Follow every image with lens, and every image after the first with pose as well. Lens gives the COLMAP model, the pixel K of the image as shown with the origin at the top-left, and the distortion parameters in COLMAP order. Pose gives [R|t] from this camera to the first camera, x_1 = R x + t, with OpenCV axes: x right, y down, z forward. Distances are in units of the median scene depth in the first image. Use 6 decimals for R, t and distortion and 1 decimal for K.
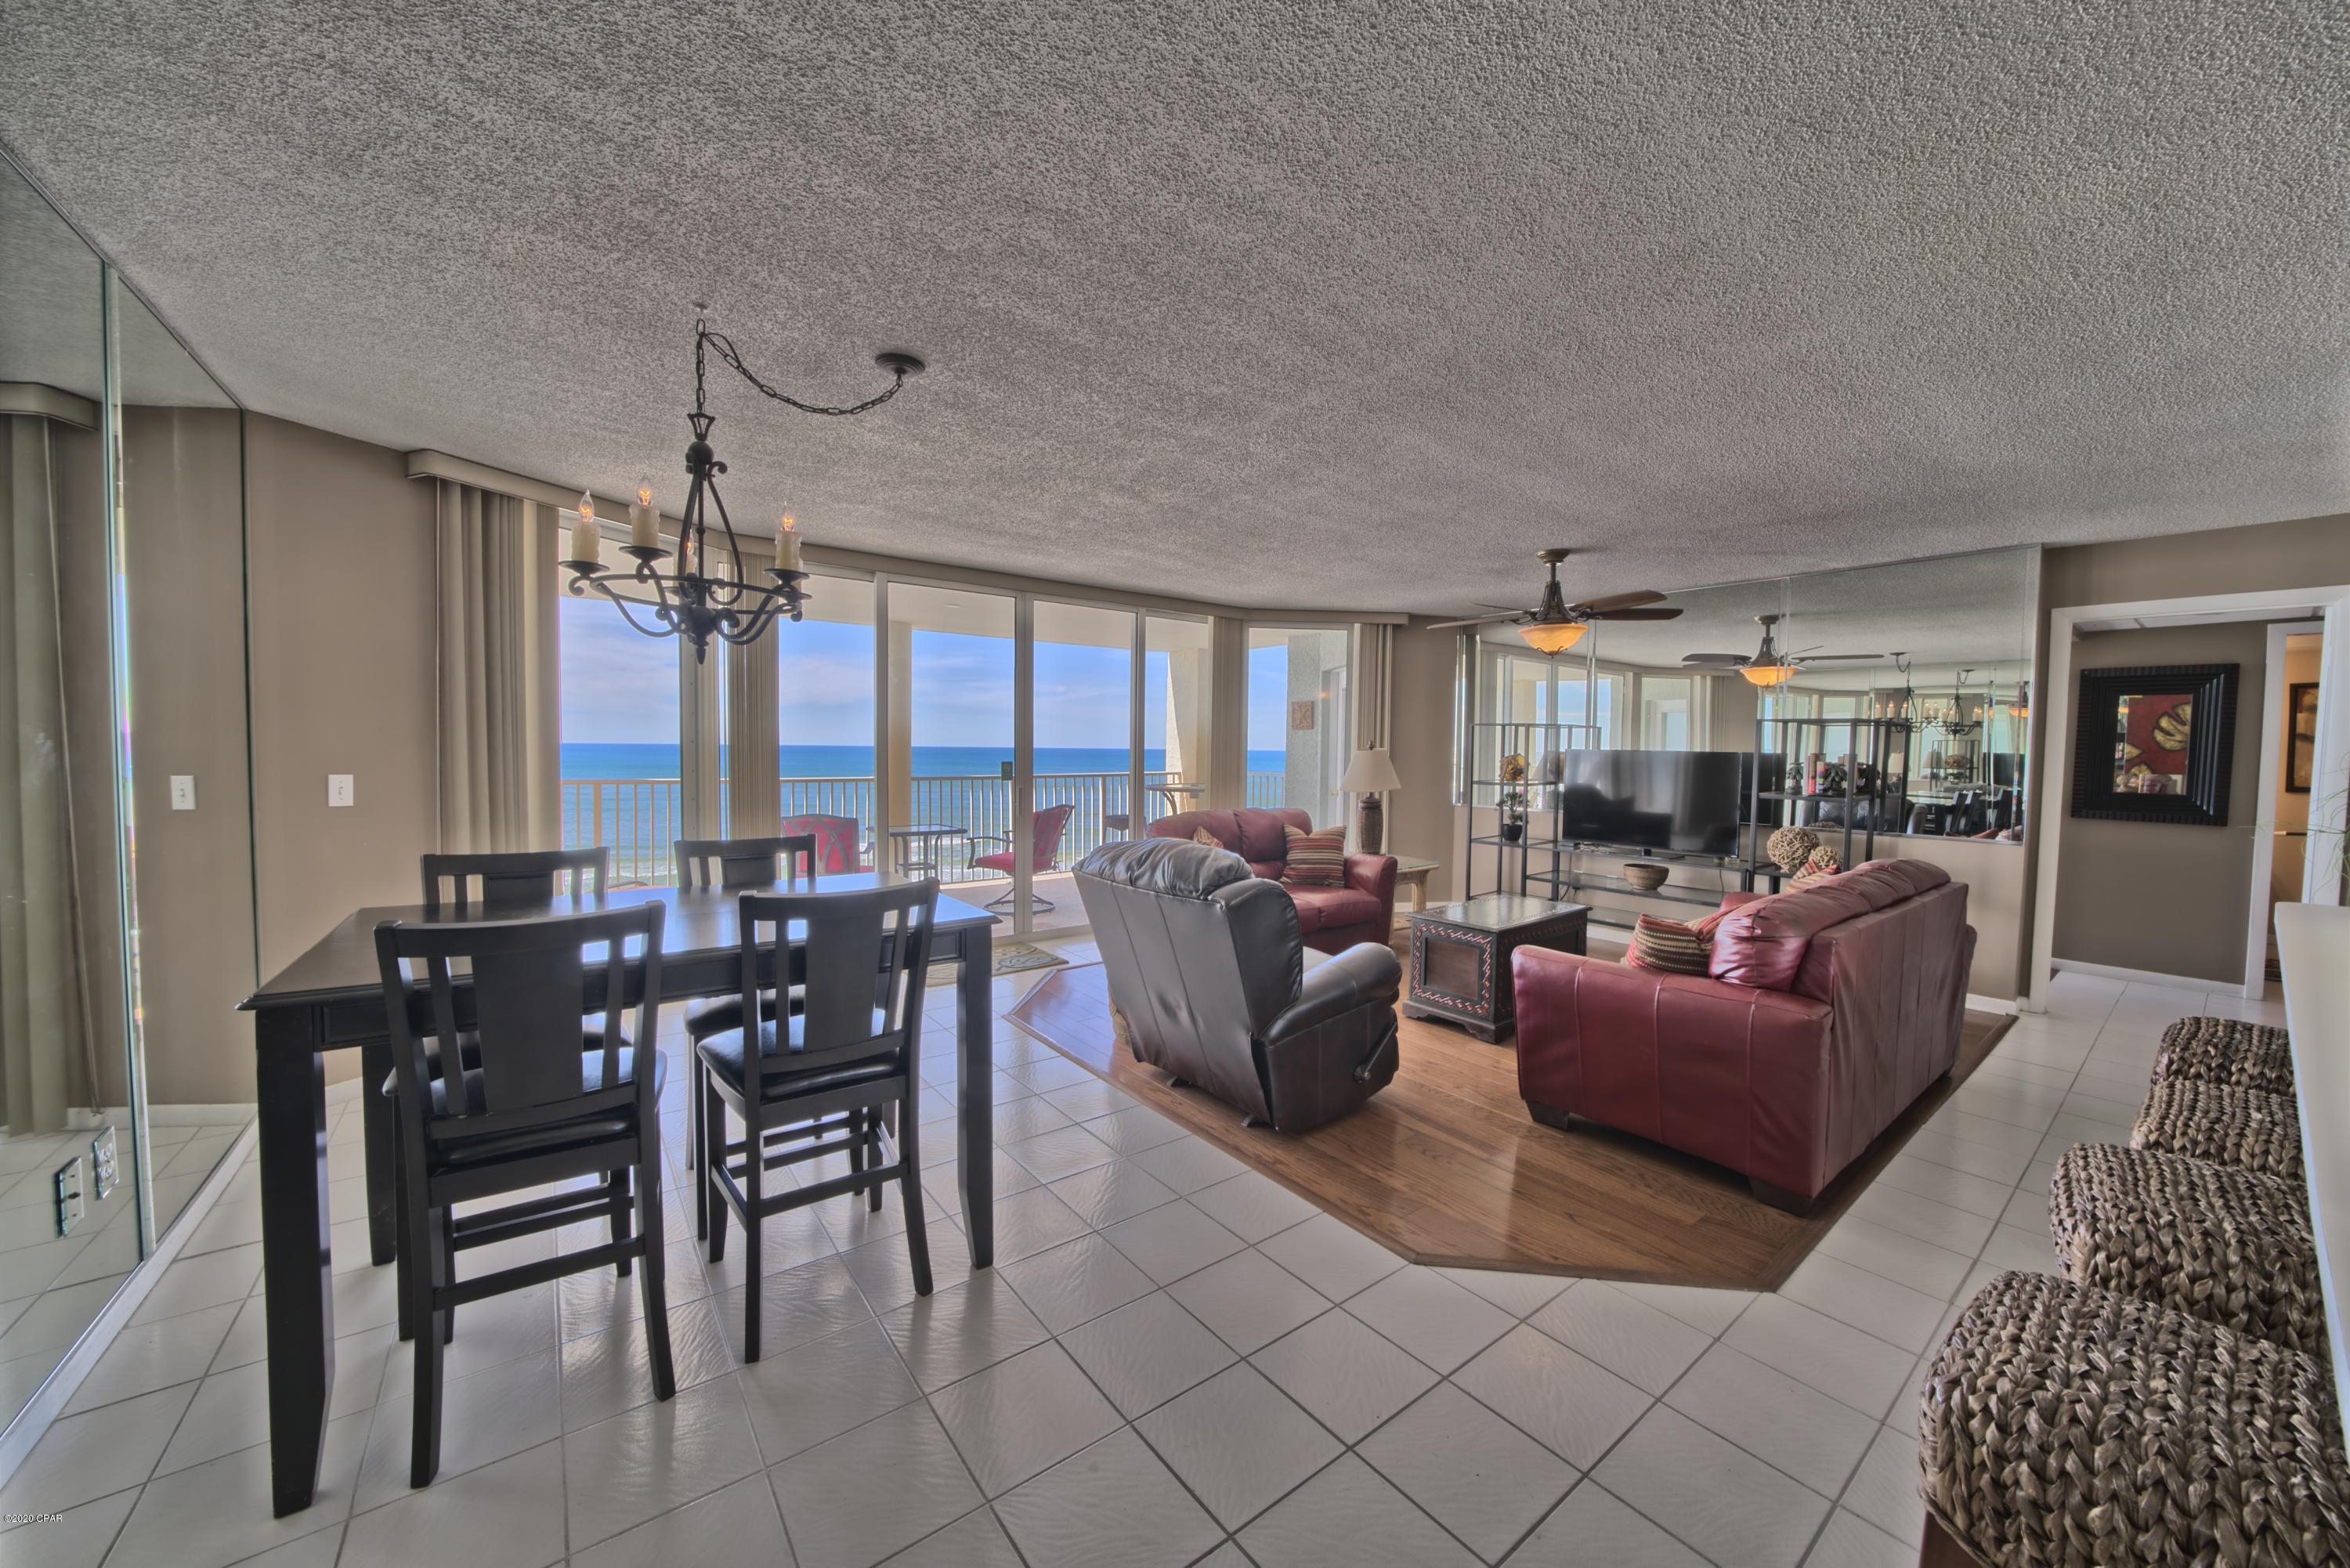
lens RADIAL K [[835.3, 0, 1161.4], [0, 835.3, 780.6], [0, 0, 1]] dist [-0.011662, -0.000698]
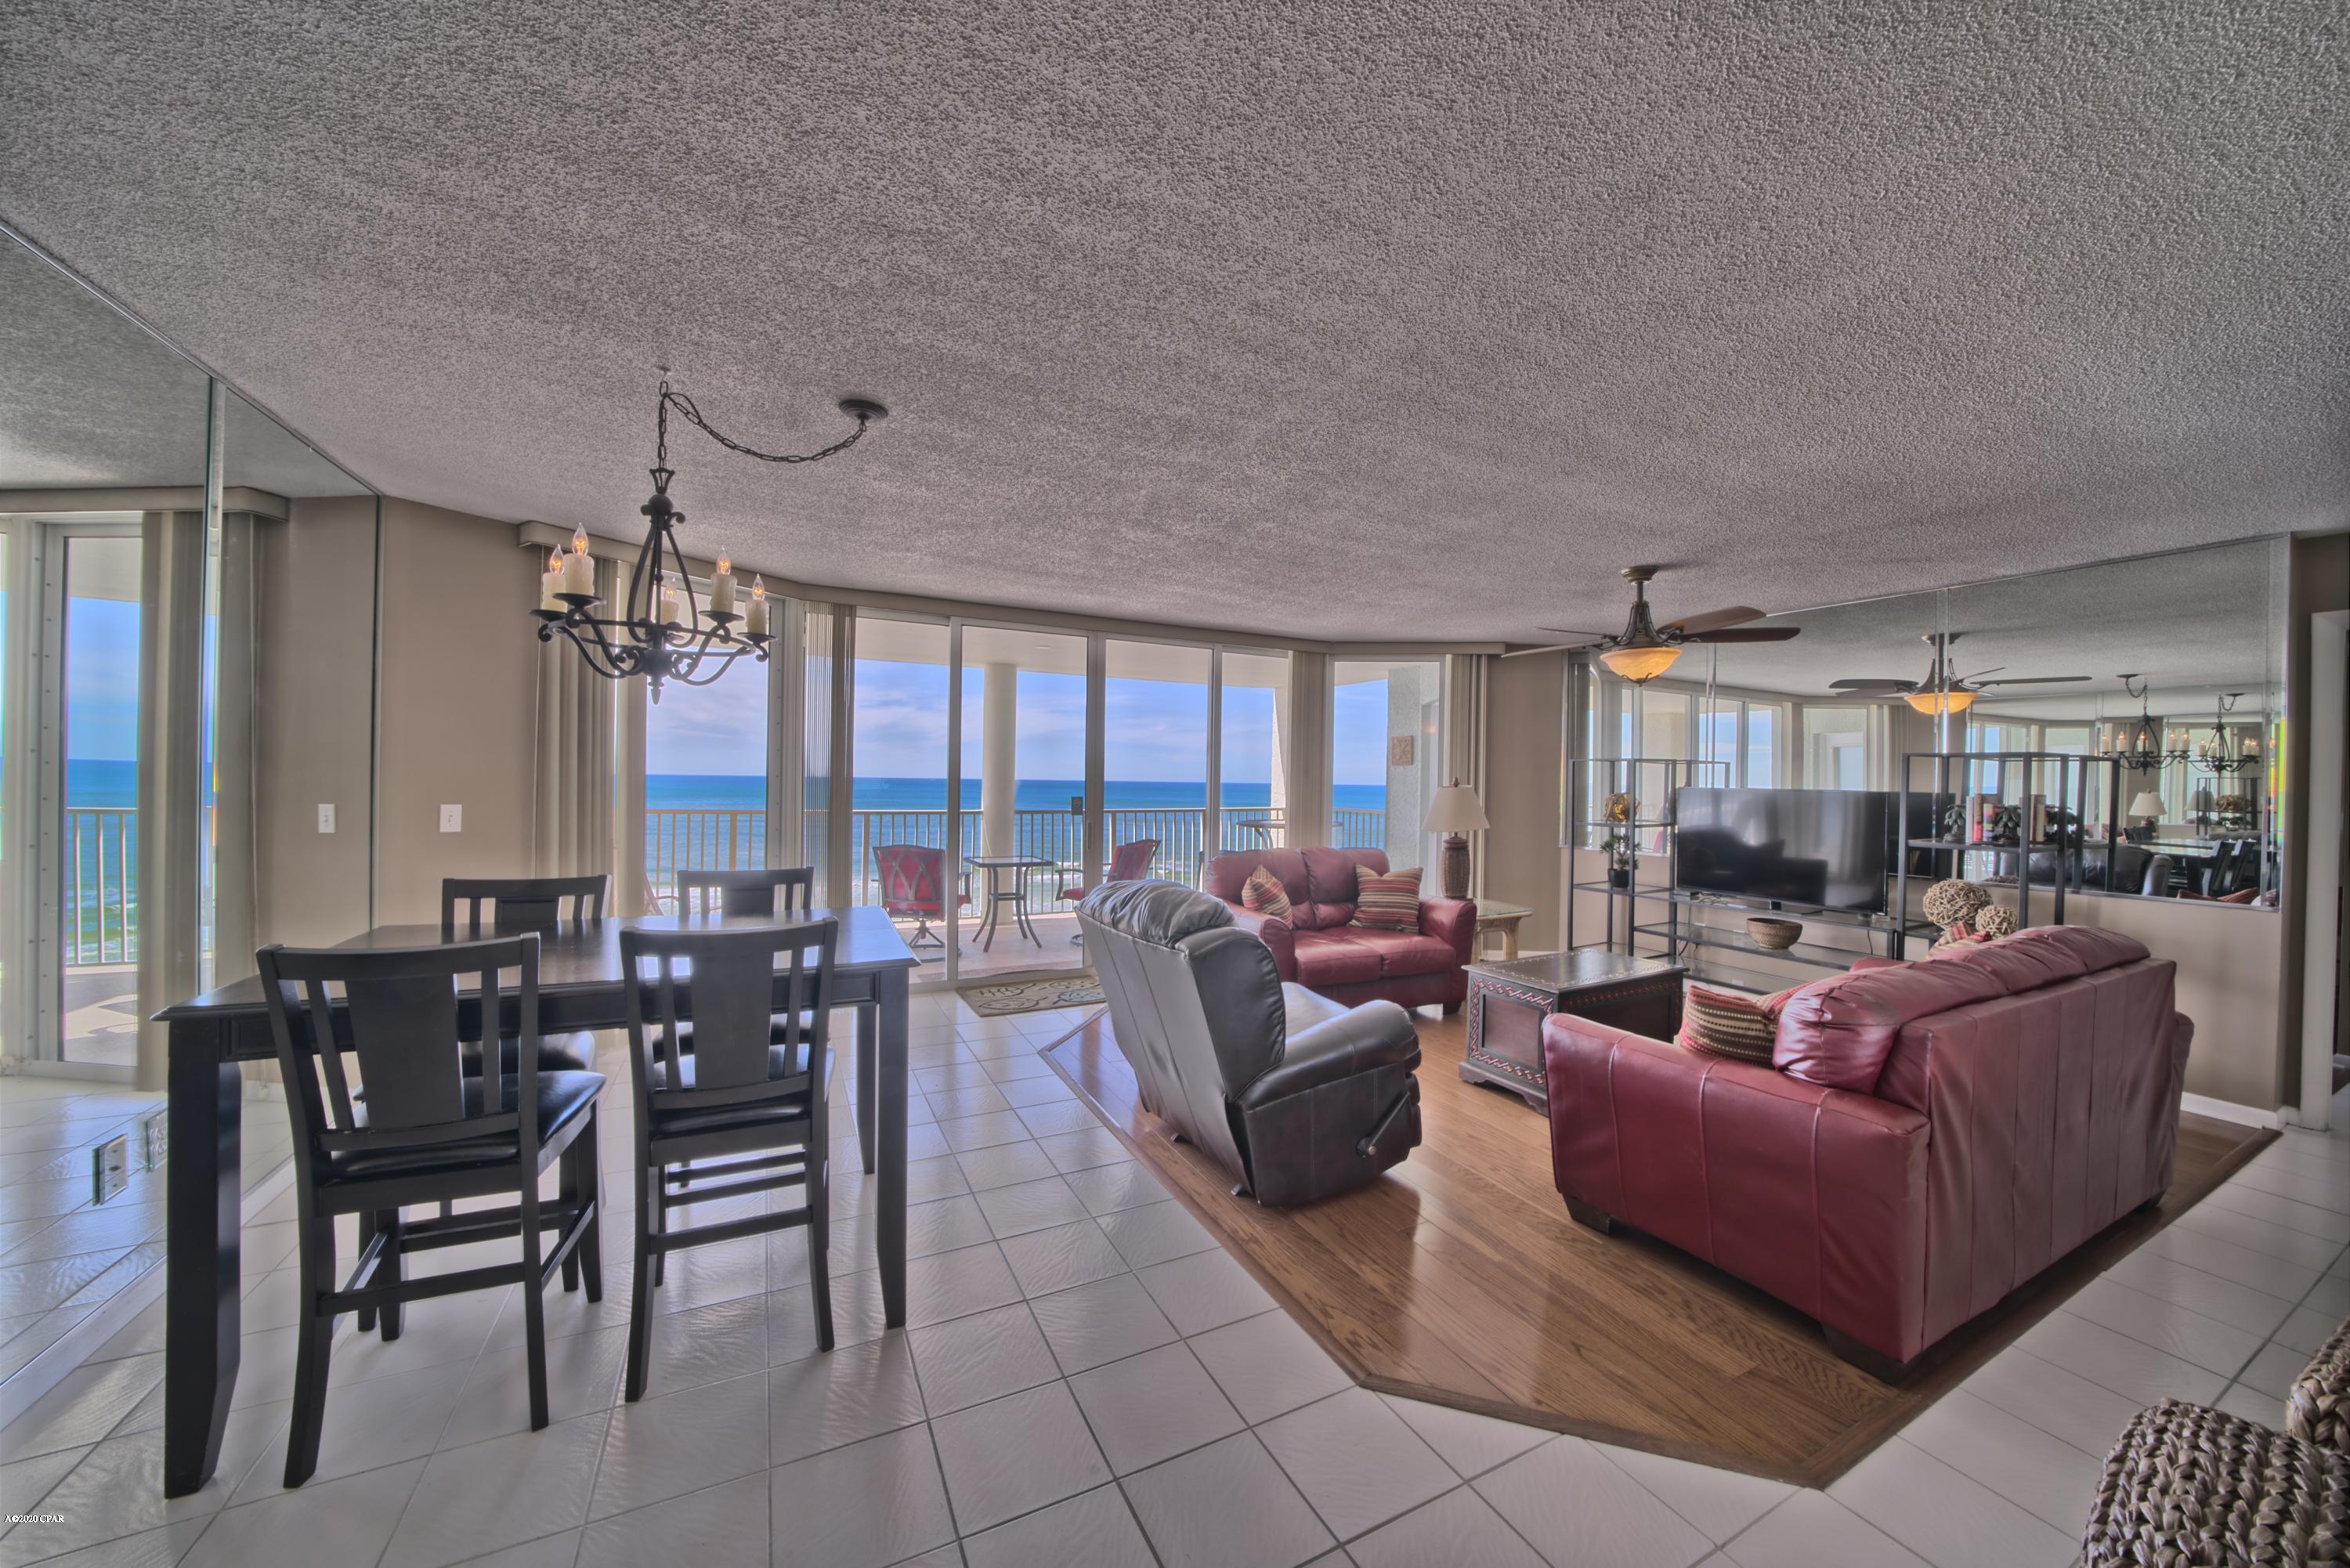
lens RADIAL K [[806.2, 0, 1163.3], [0, 806.2, 782.3], [0, 0, 1]] dist [-0.021651, 0.002485]
pose [[0.983067, 0.004197, -0.183197, 0.205190], [-0.011319, 0.999219, -0.037850, -0.008428], [0.182895, 0.039283, 0.982347, 0.104287]]
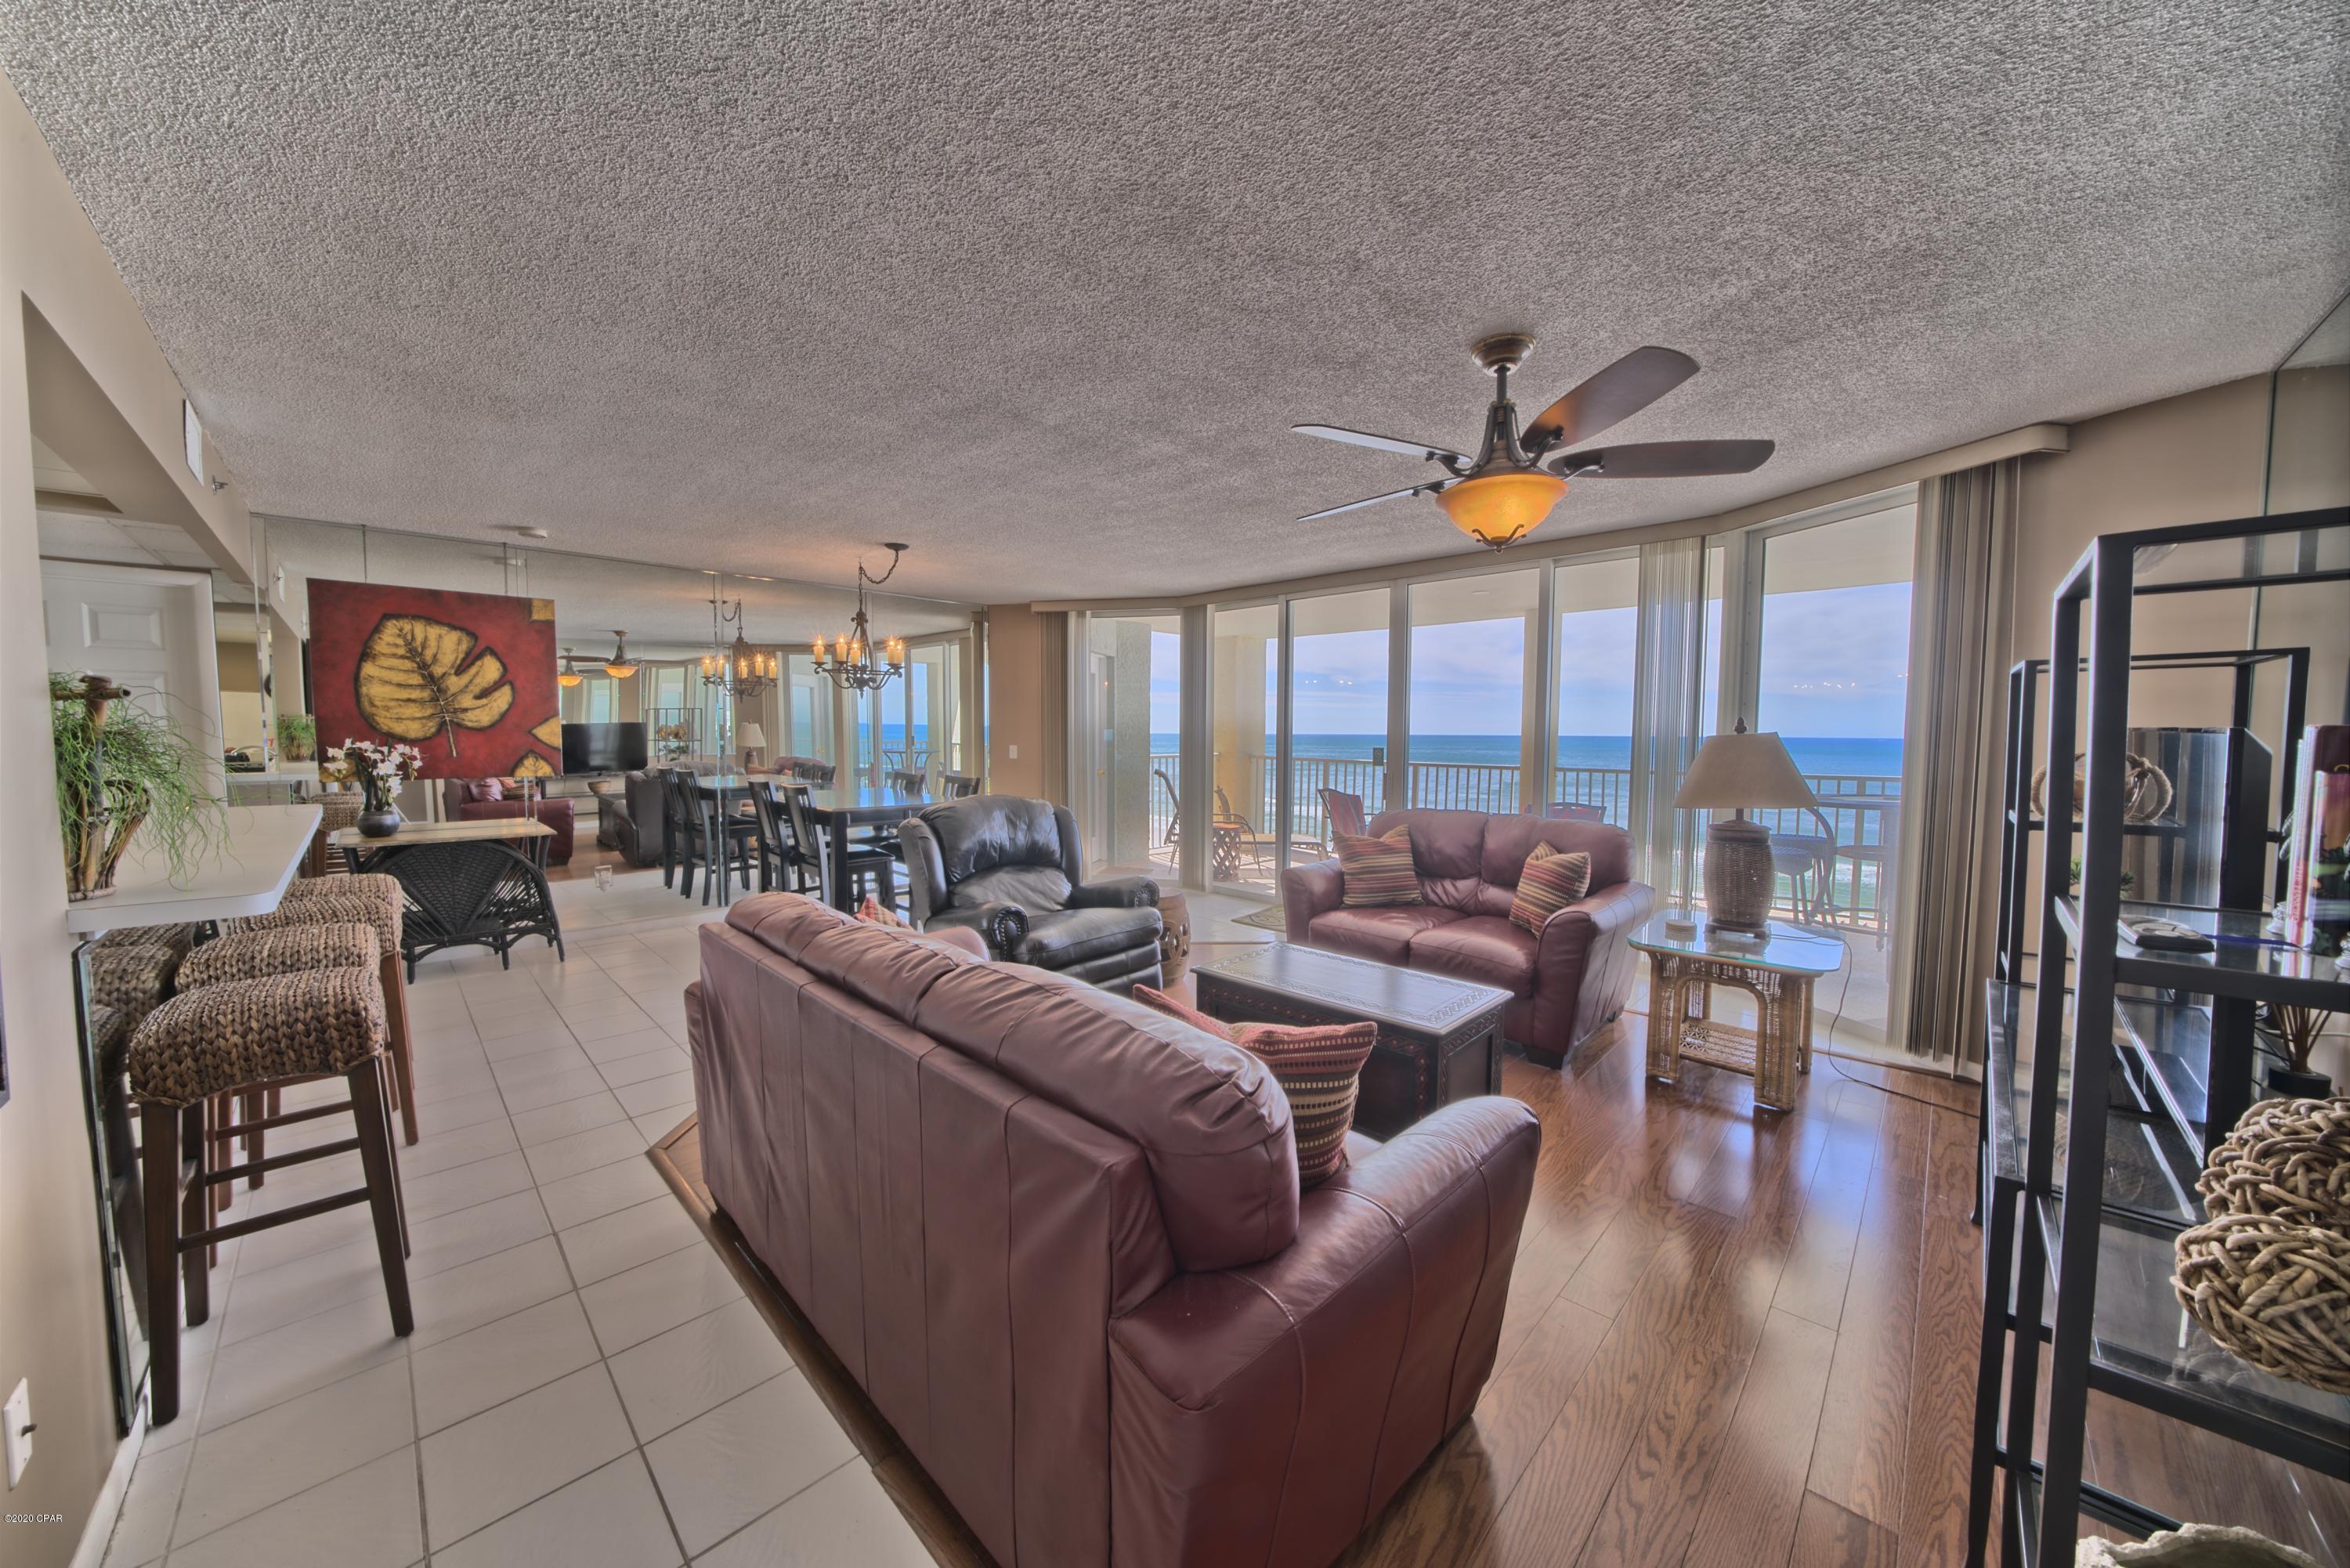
lens RADIAL K [[806.2, 0, 1163.0], [0, 806.2, 776.8], [0, 0, 1]] dist [-0.021651, 0.002485]
pose [[0.146031, 0.044238, -0.988290, 1.575261], [-0.043490, 0.998321, 0.038261, -0.028674], [0.988324, 0.037394, 0.147710, 1.219313]]
